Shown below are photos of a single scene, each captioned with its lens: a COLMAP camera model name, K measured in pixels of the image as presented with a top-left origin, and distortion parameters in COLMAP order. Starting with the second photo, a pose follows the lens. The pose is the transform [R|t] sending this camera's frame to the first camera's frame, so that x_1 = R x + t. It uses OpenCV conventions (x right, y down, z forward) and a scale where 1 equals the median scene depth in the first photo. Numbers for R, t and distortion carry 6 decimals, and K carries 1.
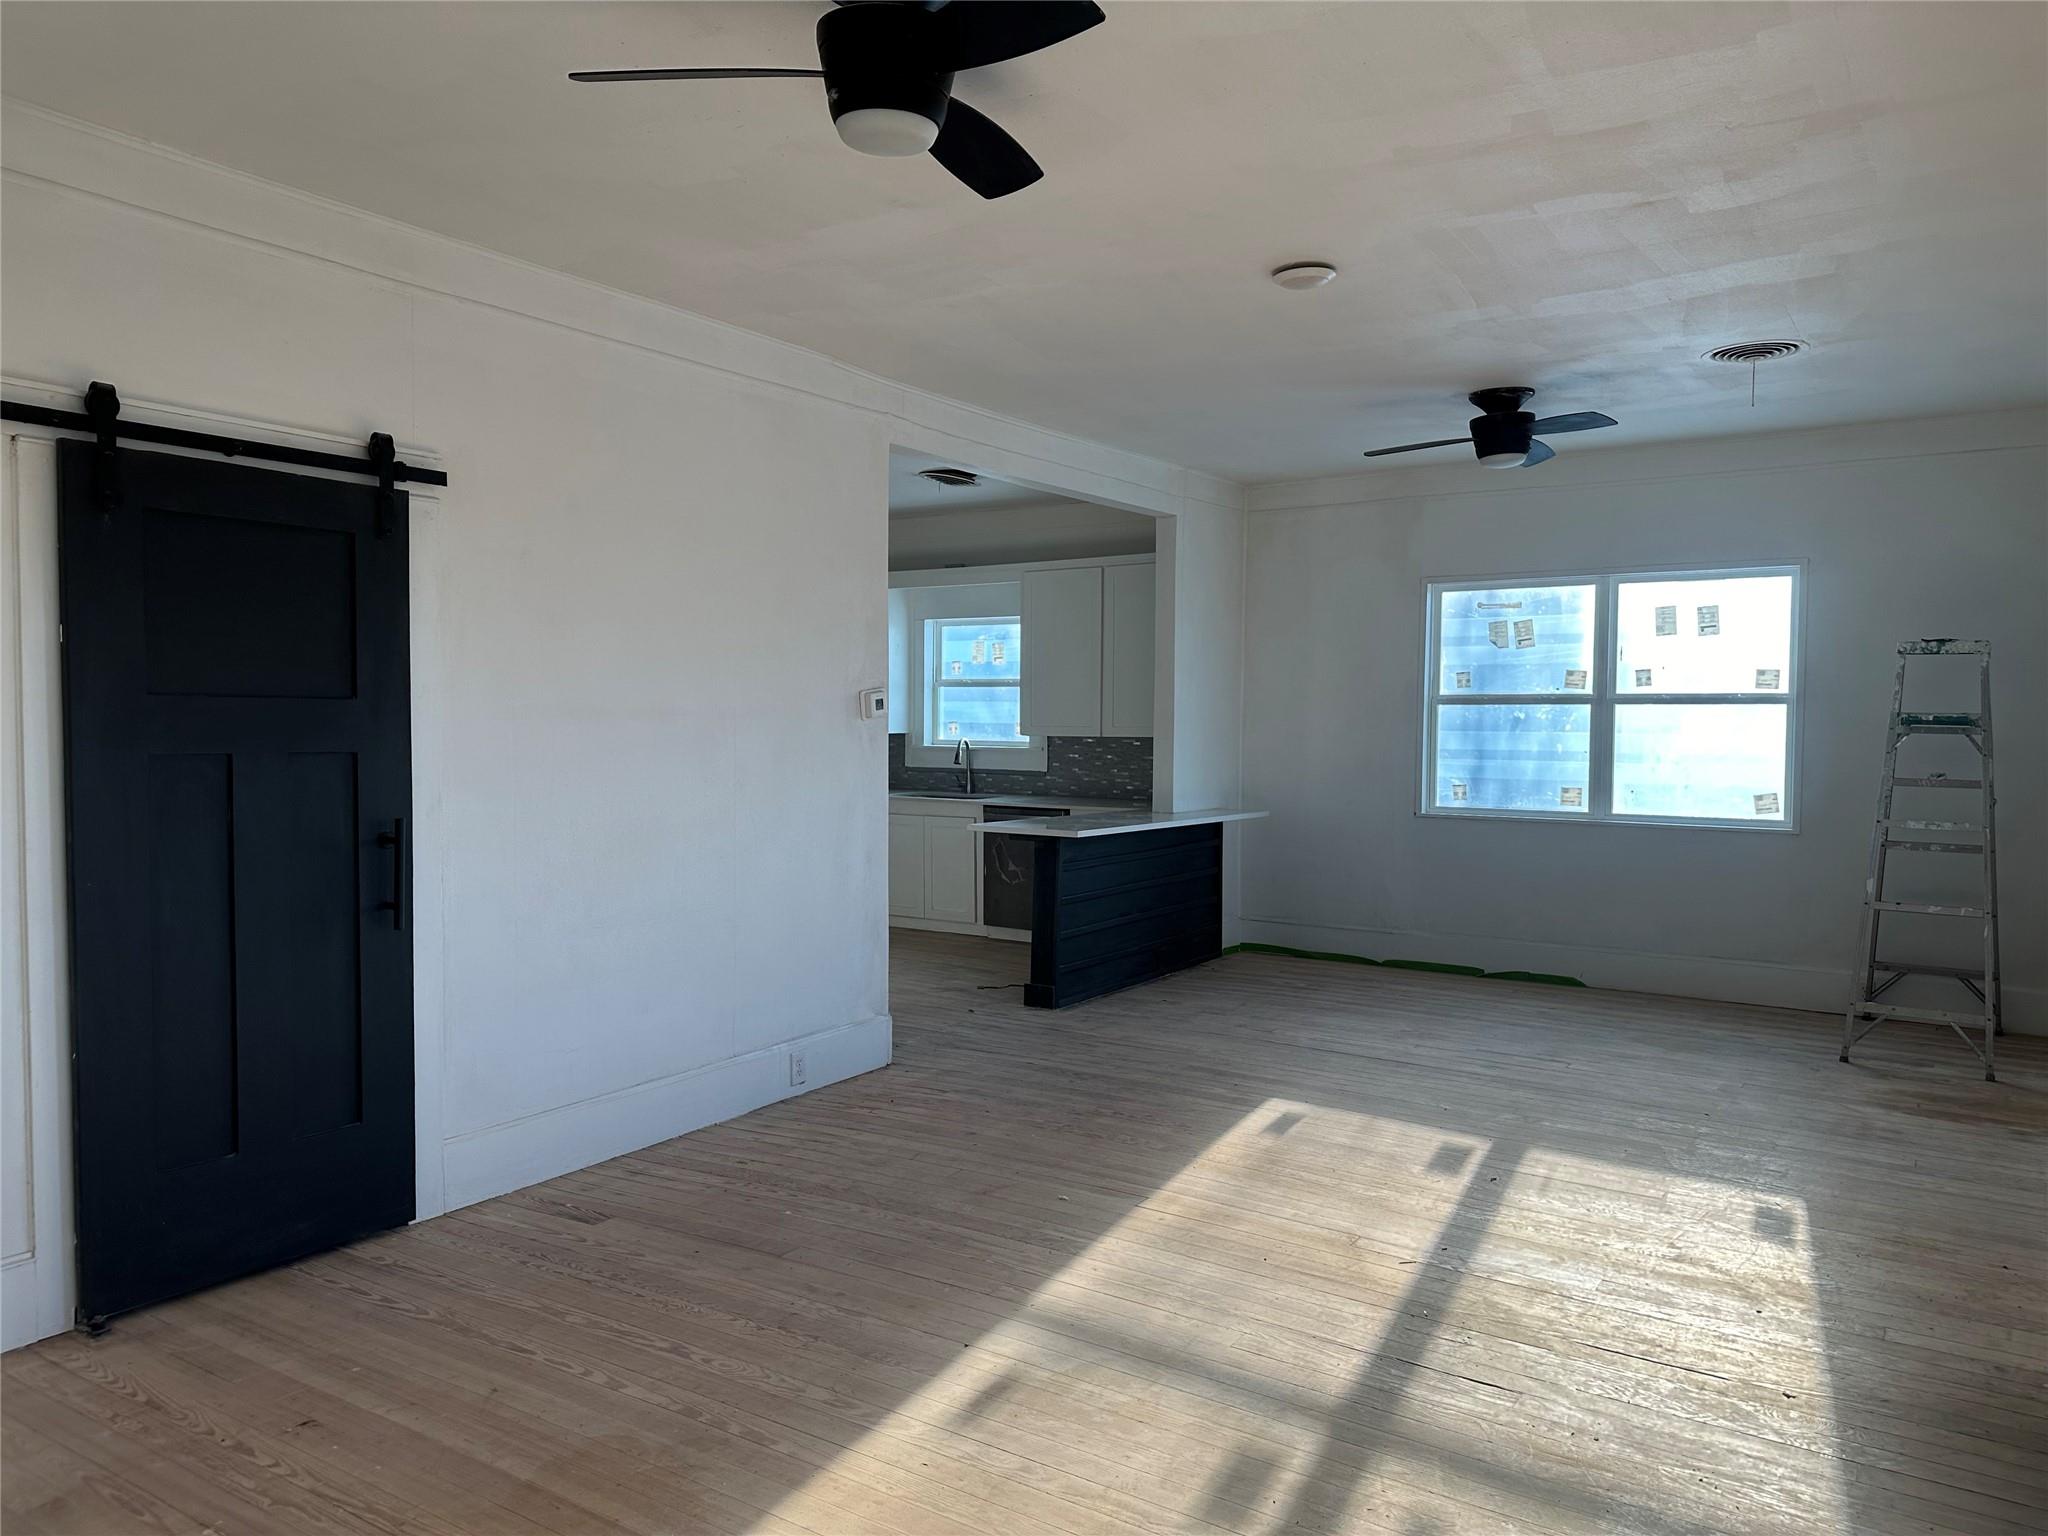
lens RADIAL K [[1420.1, 0, 1026.3], [0, 1420.1, 765.6], [0, 0, 1]] dist [0.056243, -0.070226]
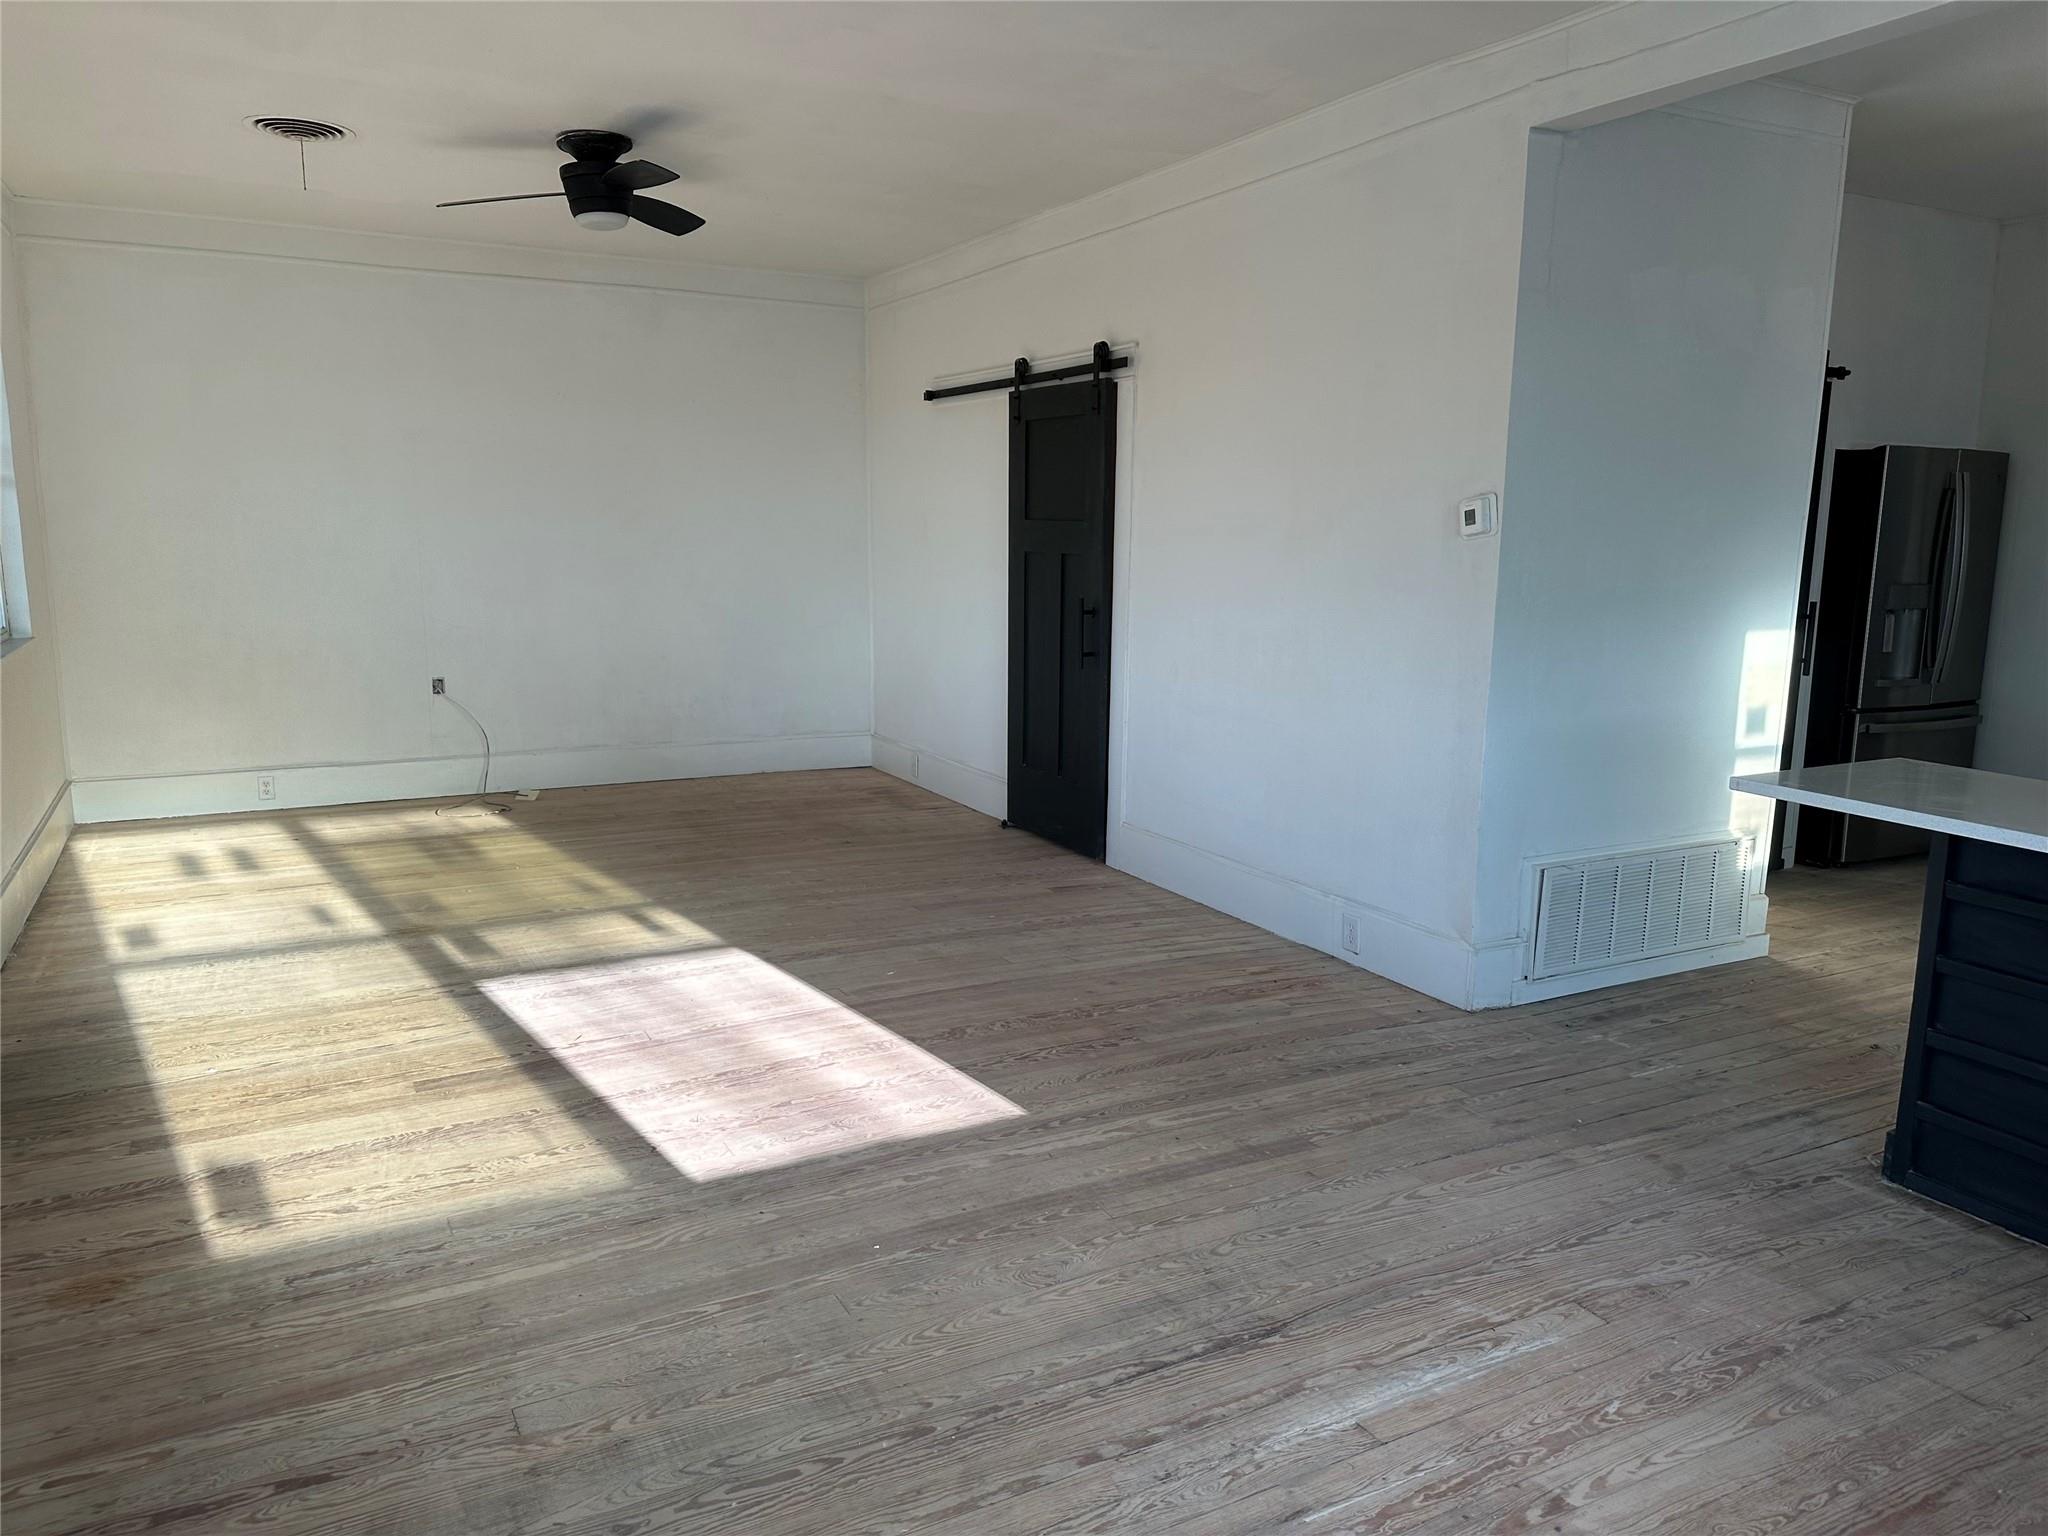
lens RADIAL K [[1420.1, 0, 1026.3], [0, 1420.1, 765.6], [0, 0, 1]] dist [0.056243, -0.070226]
pose [[-0.471103, 0.139951, -0.870905, 0.659973], [-0.046172, 0.982067, 0.182790, -0.042581], [0.880869, 0.126324, -0.456193, 1.145015]]
